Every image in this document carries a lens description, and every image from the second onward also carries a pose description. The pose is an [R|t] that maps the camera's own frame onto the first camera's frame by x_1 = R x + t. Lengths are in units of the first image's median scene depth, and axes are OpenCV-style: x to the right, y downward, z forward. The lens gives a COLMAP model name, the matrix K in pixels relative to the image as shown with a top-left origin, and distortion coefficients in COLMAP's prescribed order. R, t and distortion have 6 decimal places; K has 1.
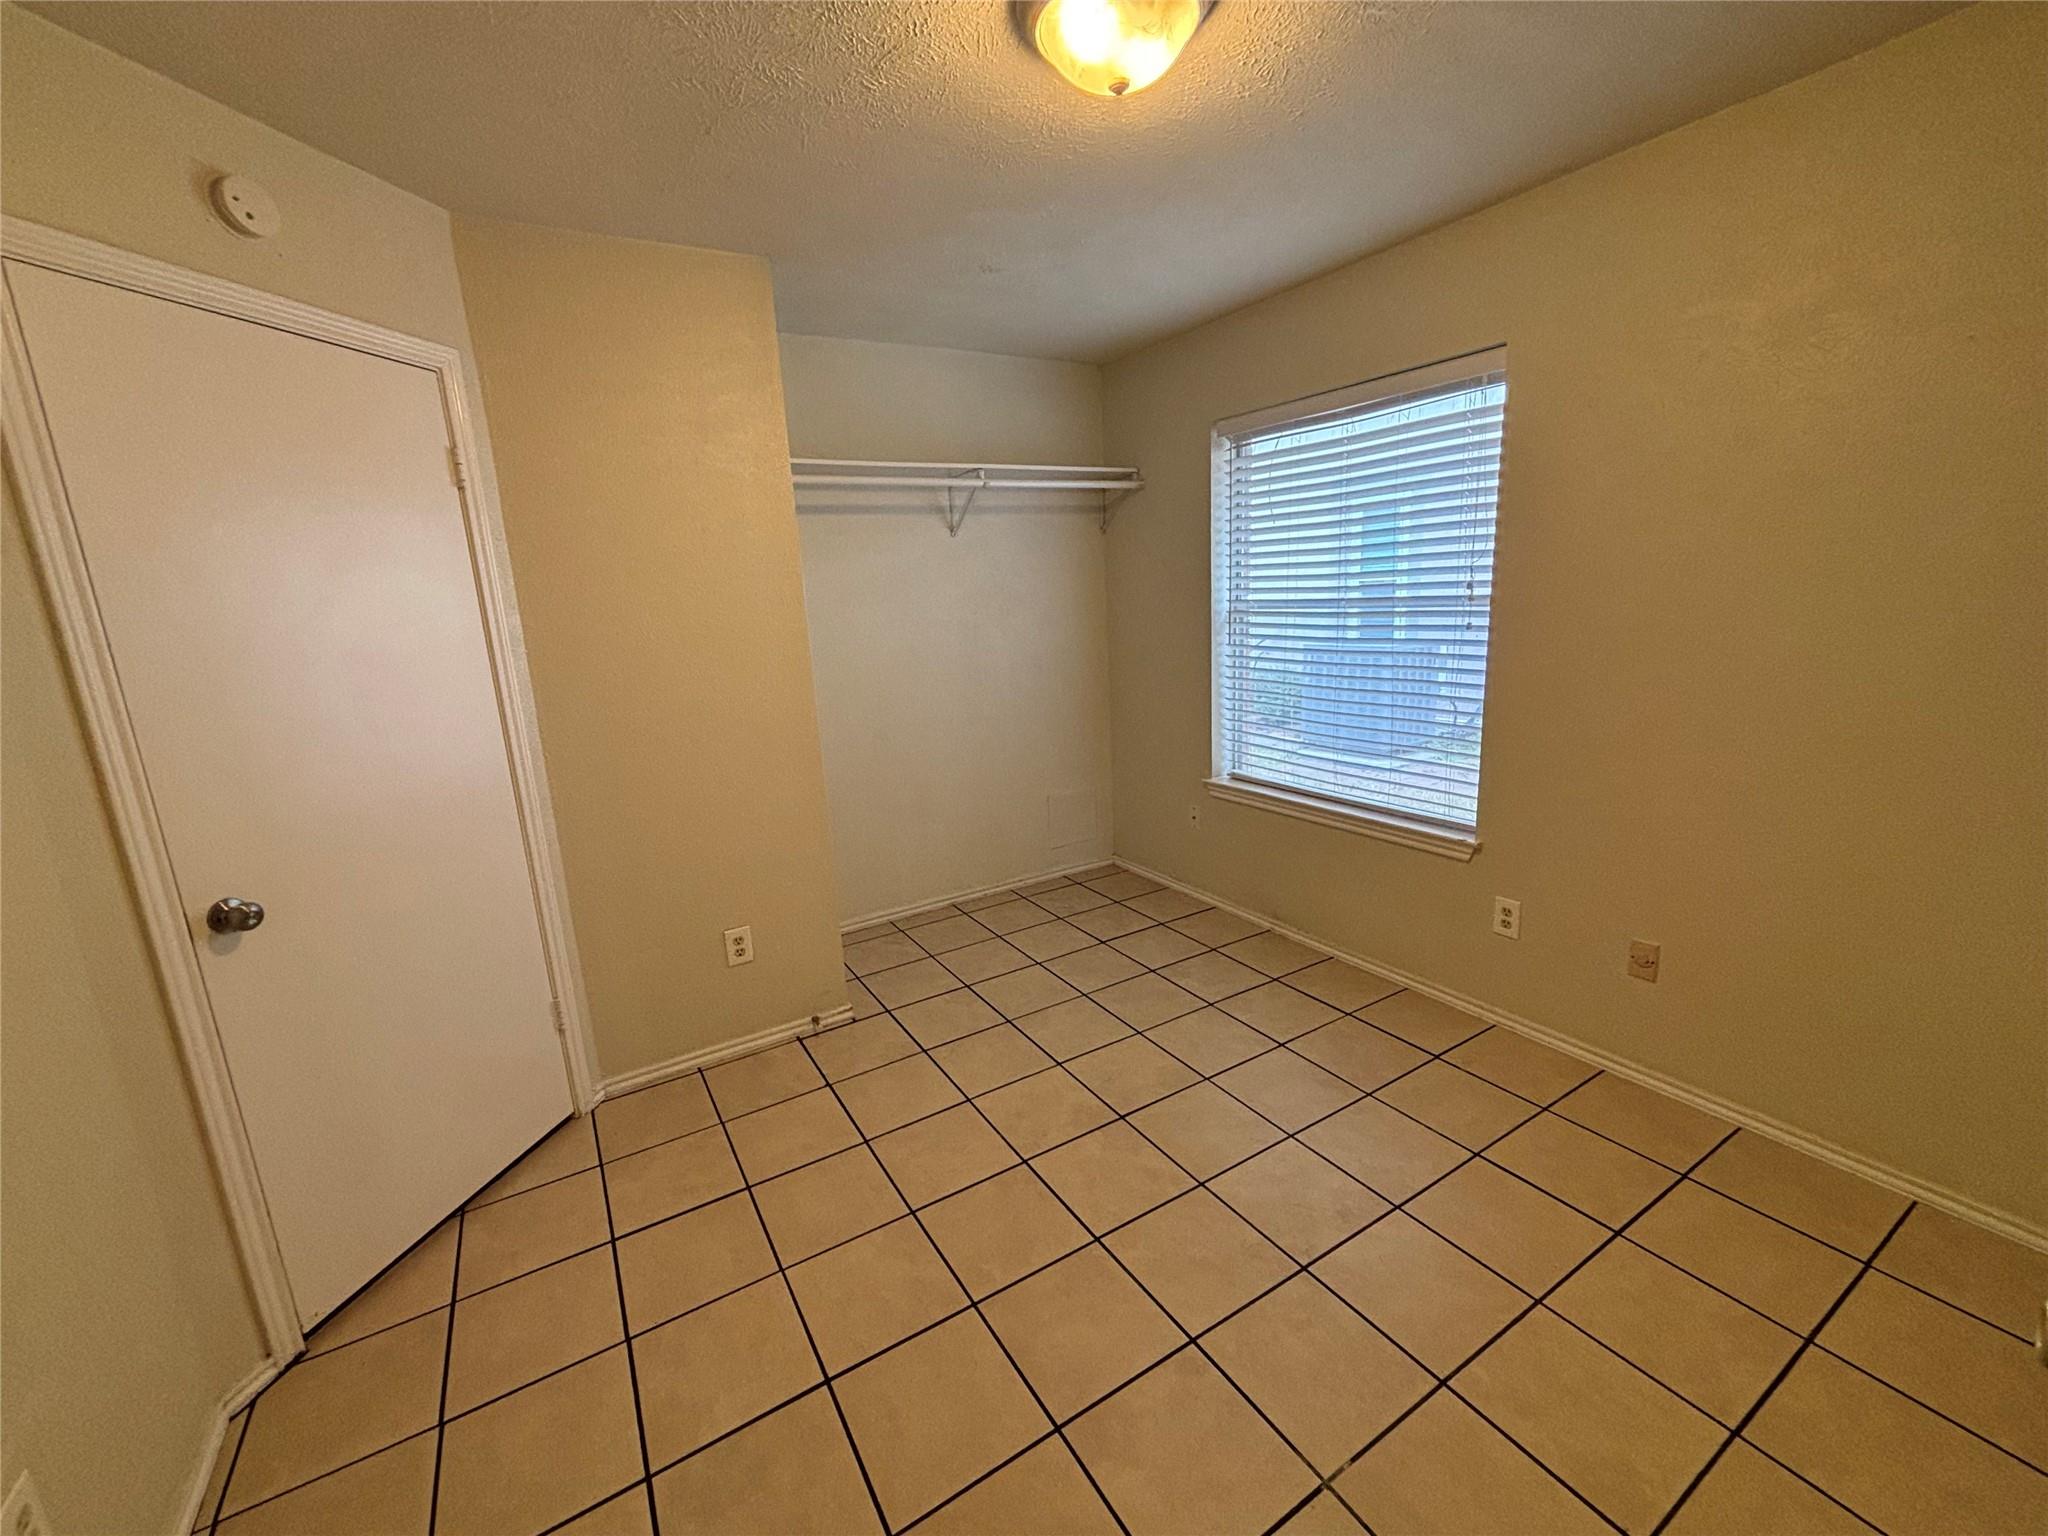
lens RADIAL K [[831.4, 0, 1025.0], [0, 831.4, 768.1], [0, 0, 1]] dist [-0.001925, 0.001276]
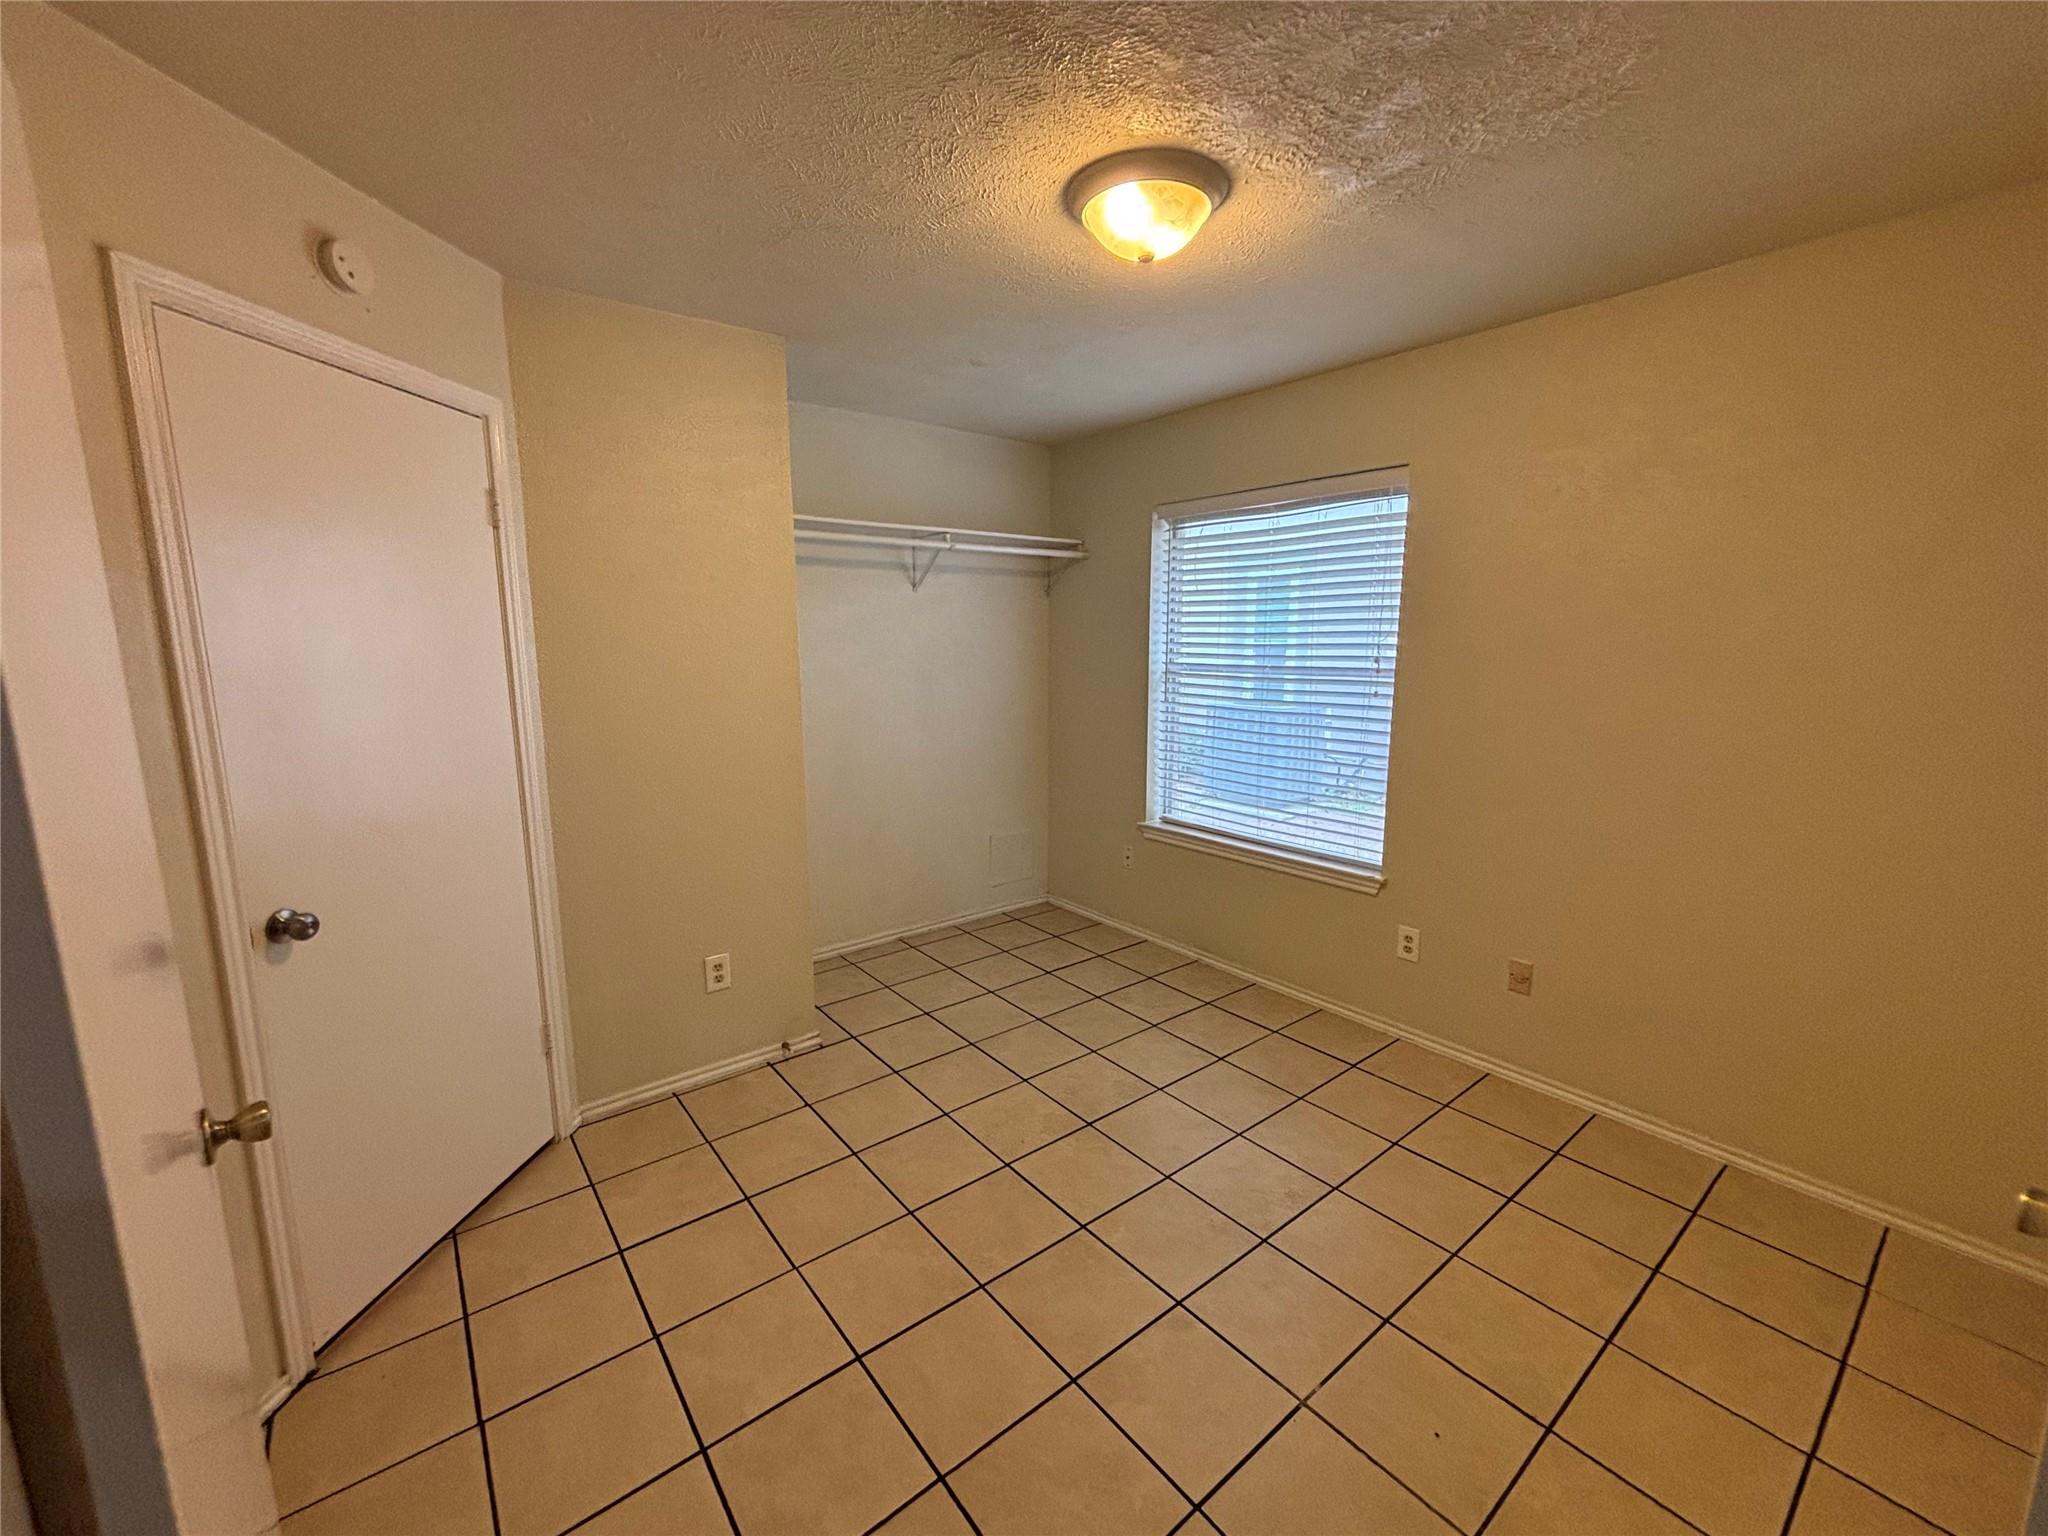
lens RADIAL K [[831.4, 0, 1024.6], [0, 831.4, 769.5], [0, 0, 1]] dist [-0.001925, 0.001276]
pose [[0.990610, 0.027693, 0.133884, -0.130547], [-0.019789, 0.998001, -0.060012, 0.019095], [-0.135279, 0.056800, 0.989178, -0.105991]]
